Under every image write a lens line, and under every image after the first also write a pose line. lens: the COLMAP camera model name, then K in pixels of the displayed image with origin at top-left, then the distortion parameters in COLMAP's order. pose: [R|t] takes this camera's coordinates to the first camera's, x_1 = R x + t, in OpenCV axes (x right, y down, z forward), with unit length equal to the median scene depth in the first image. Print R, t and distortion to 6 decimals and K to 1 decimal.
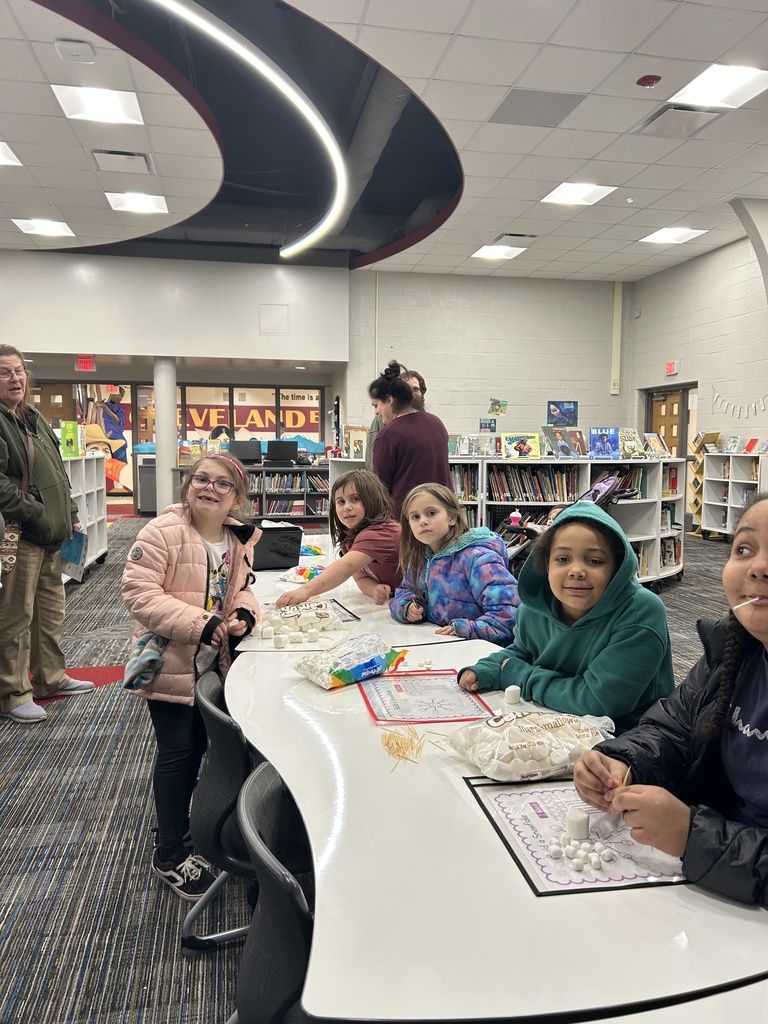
lens RADIAL K [[769.9, 0, 384.0], [0, 769.9, 512.0], [0, 0, 1]] dist [0.098059, -0.076404]
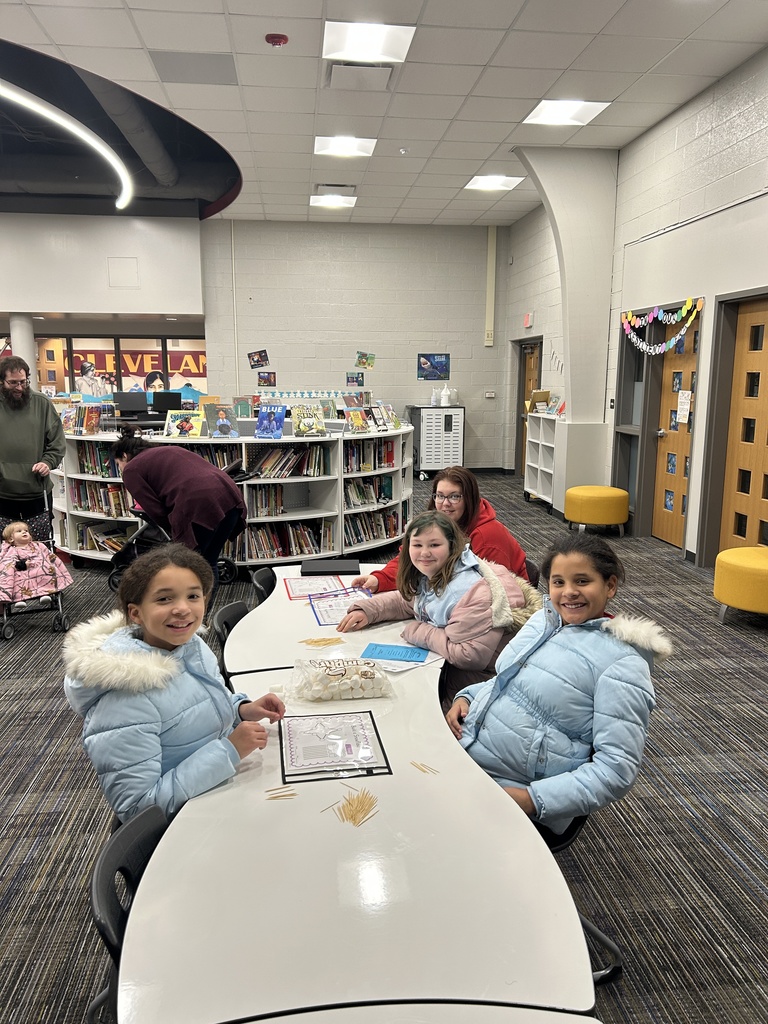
lens RADIAL K [[769.9, 0, 384.0], [0, 769.9, 512.0], [0, 0, 1]] dist [0.098059, -0.076404]
pose [[0.994342, 0.016755, -0.104901, 0.277602], [-0.007124, 0.995777, 0.091523, -0.033696], [0.105991, -0.090258, 0.990262, 0.012514]]
